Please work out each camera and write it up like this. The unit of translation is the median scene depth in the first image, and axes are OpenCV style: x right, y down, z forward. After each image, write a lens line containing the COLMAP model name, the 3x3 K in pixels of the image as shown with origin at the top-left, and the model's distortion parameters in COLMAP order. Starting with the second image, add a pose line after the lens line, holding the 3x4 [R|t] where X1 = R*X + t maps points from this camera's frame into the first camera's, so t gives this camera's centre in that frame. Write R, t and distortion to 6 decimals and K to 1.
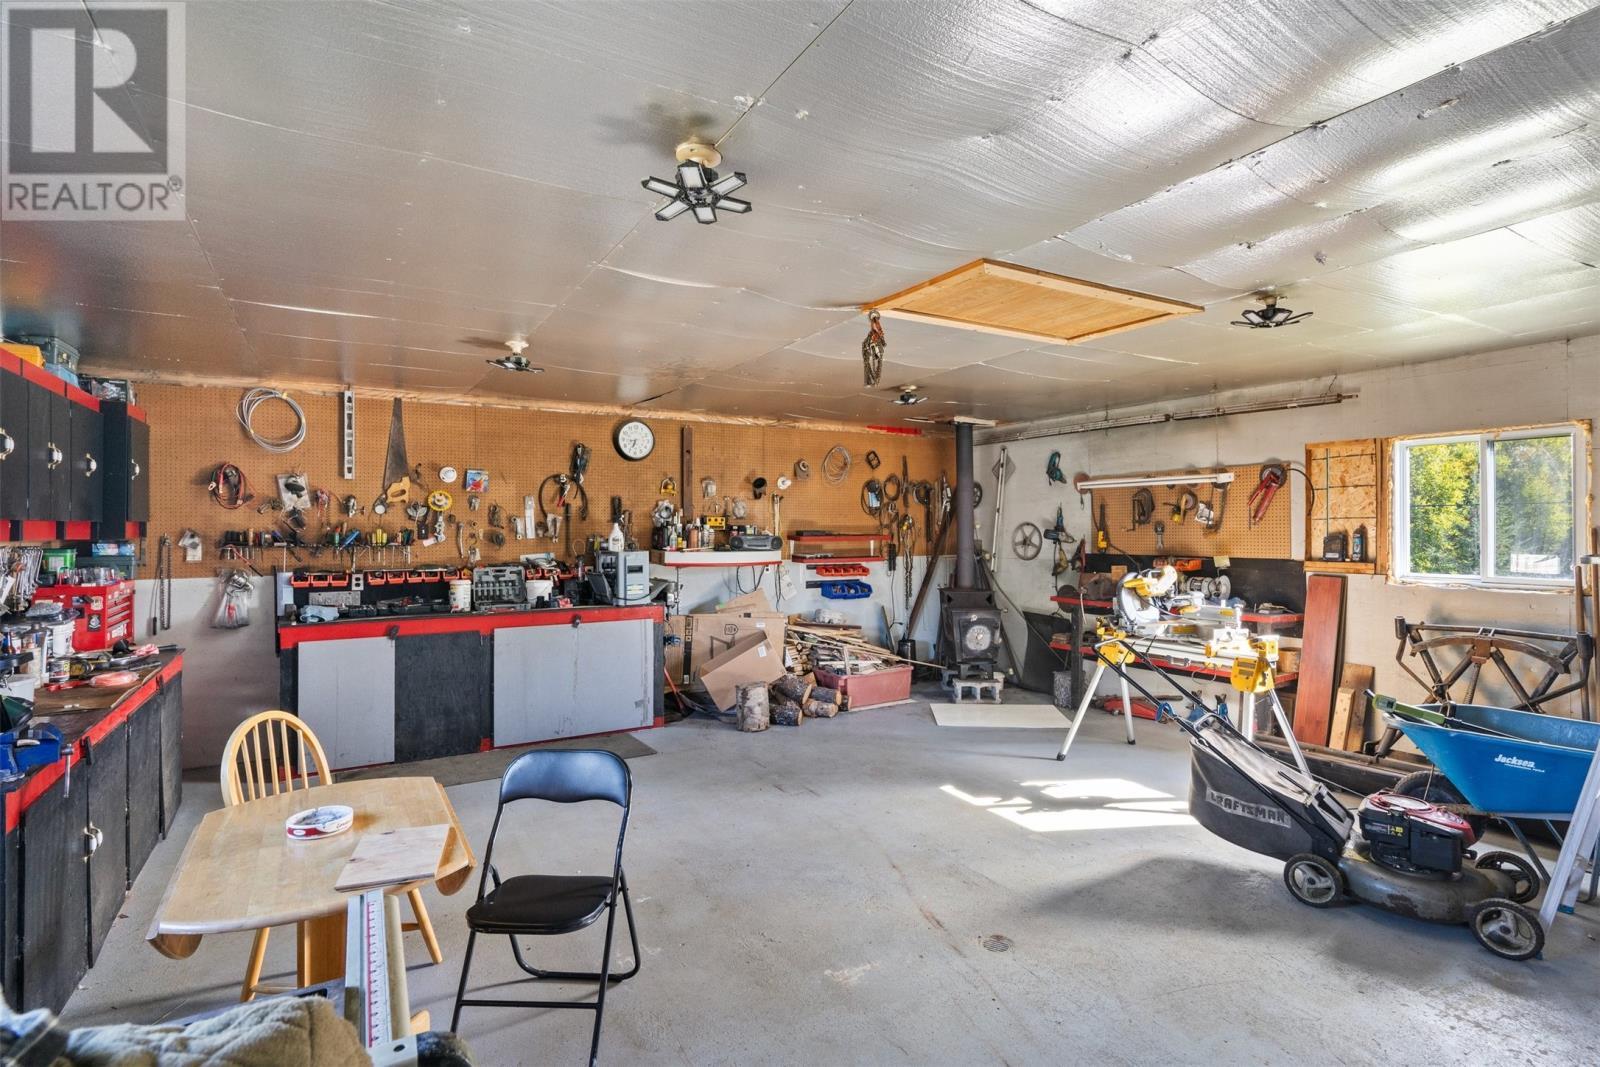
lens RADIAL K [[768.7, 0, 796.8], [0, 768.7, 541.4], [0, 0, 1]] dist [-0.002528, 0.000540]
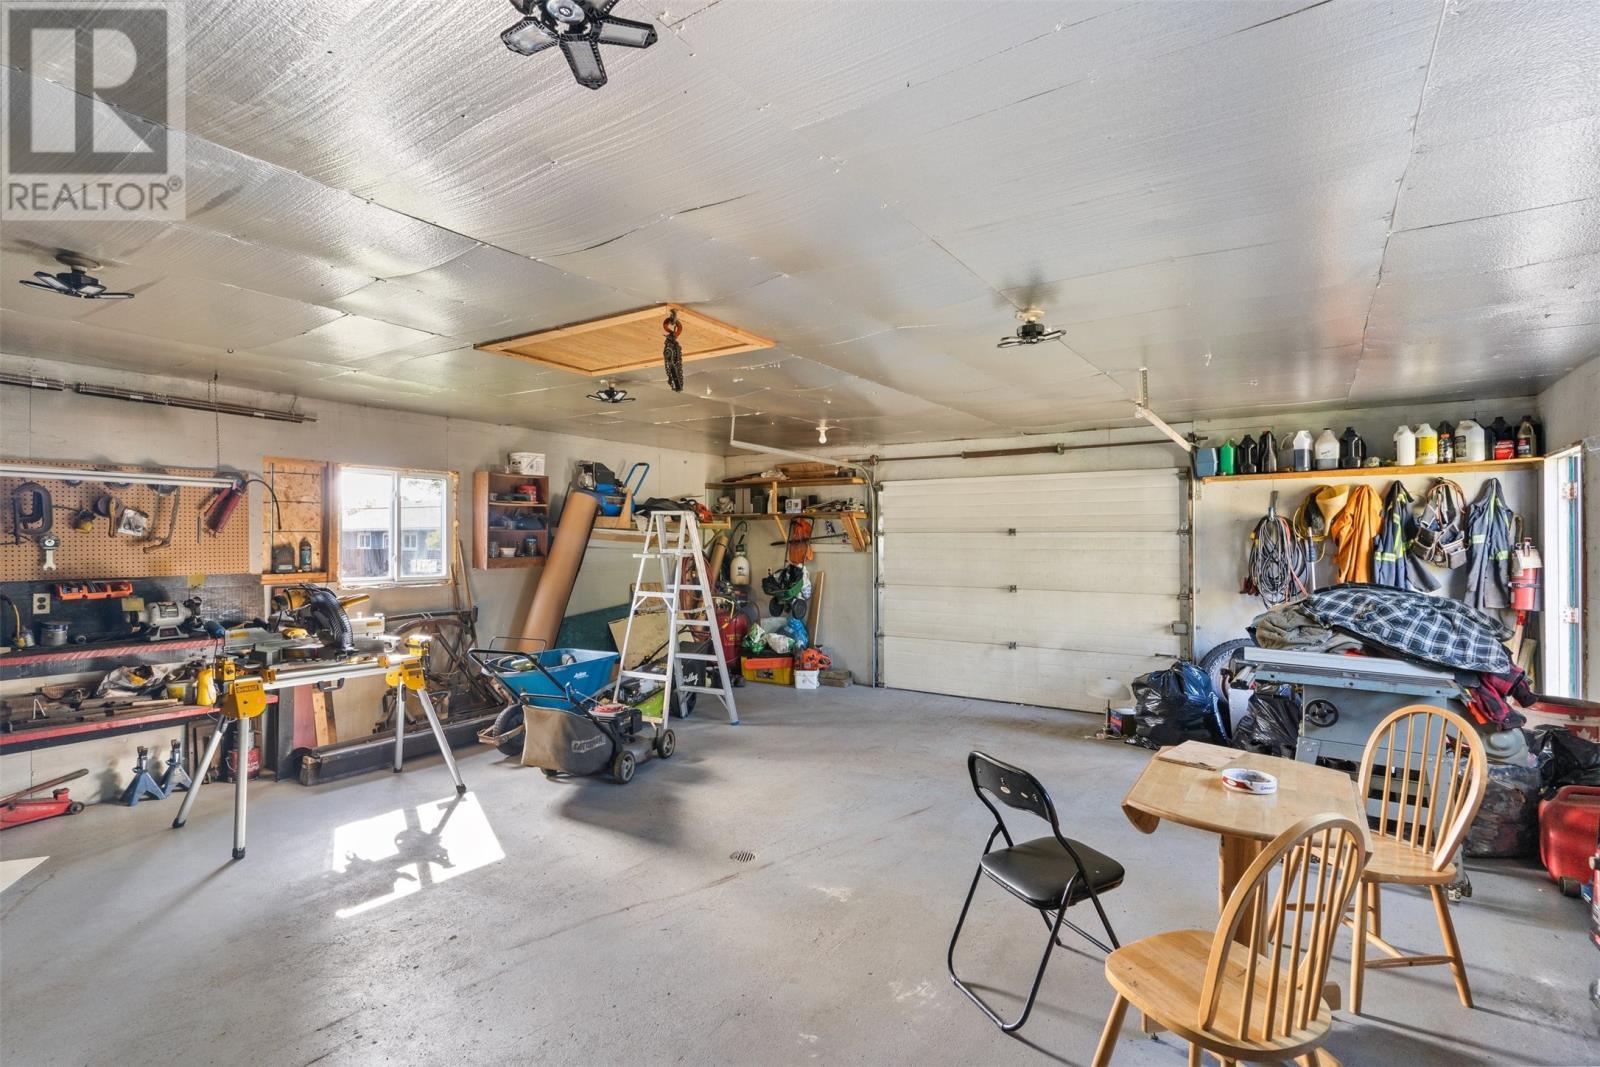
lens RADIAL K [[768.7, 0, 796.8], [0, 768.7, 541.4], [0, 0, 1]] dist [-0.002528, 0.000540]
pose [[-0.427057, 0.006370, 0.904202, -0.615294], [0.021865, 0.999756, 0.003283, -0.005895], [-0.903960, 0.021172, -0.427092, 0.941569]]
